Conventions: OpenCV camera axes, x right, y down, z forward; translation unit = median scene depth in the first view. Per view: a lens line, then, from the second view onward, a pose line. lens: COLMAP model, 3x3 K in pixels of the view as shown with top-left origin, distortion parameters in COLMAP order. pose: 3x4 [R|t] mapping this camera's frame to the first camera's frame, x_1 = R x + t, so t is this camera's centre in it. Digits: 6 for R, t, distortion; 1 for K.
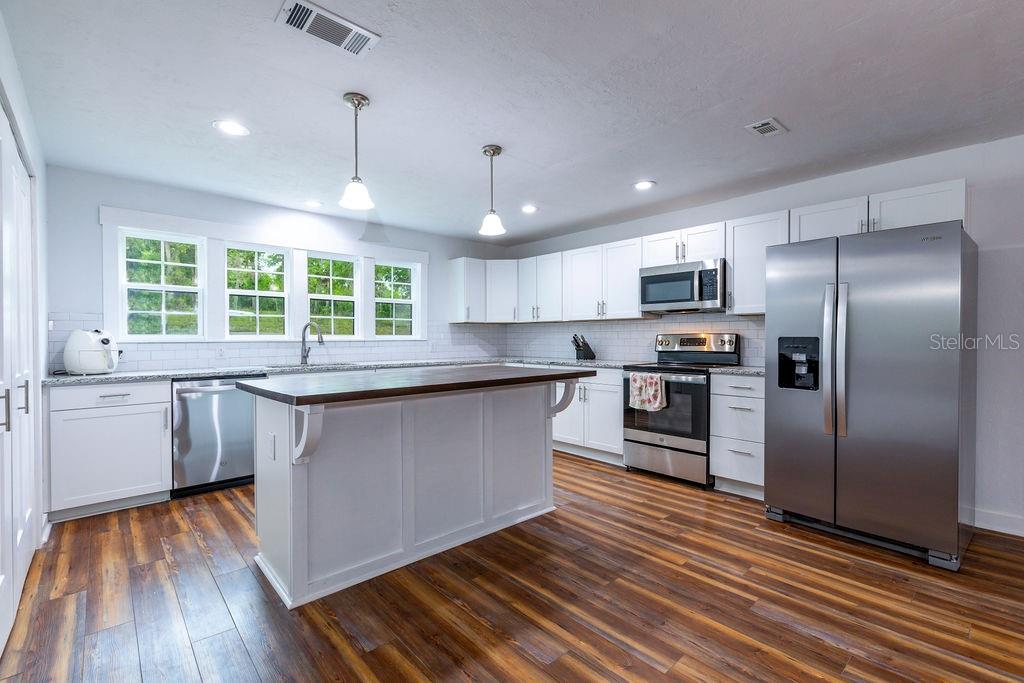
lens RADIAL K [[455.7, 0, 512.5], [0, 455.7, 338.3], [0, 0, 1]] dist [-0.002689, -0.000227]
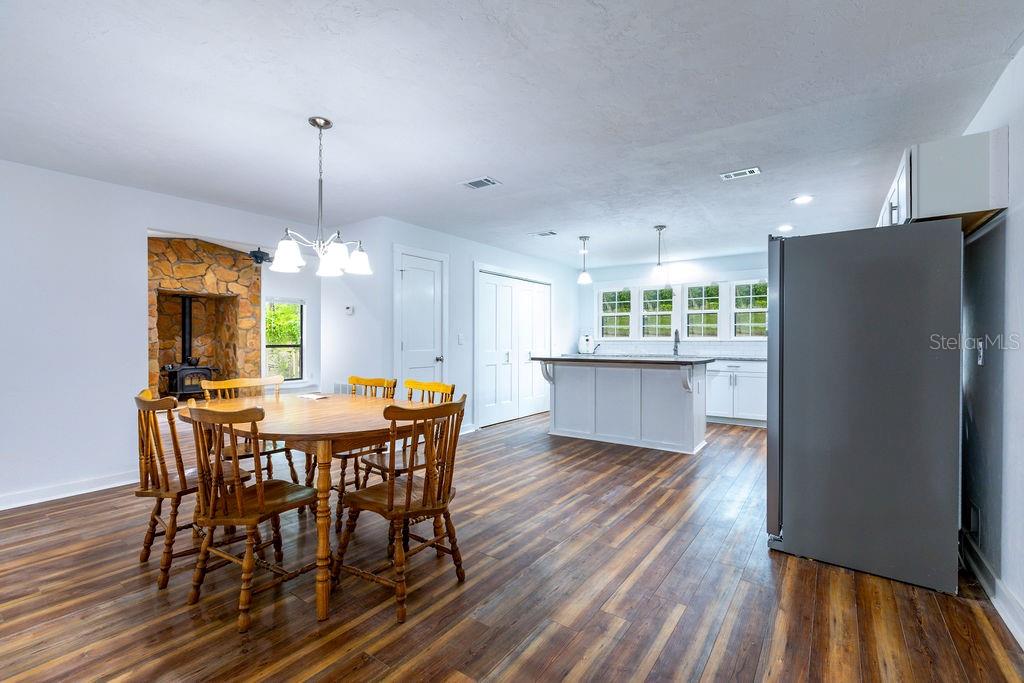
lens RADIAL K [[455.7, 0, 512.5], [0, 455.7, 338.3], [0, 0, 1]] dist [-0.002689, -0.000227]
pose [[0.220763, 0.002121, -0.975325, 1.476038], [-0.003349, 0.999993, 0.001416, -0.005560], [0.975322, 0.002954, 0.220768, 0.099115]]
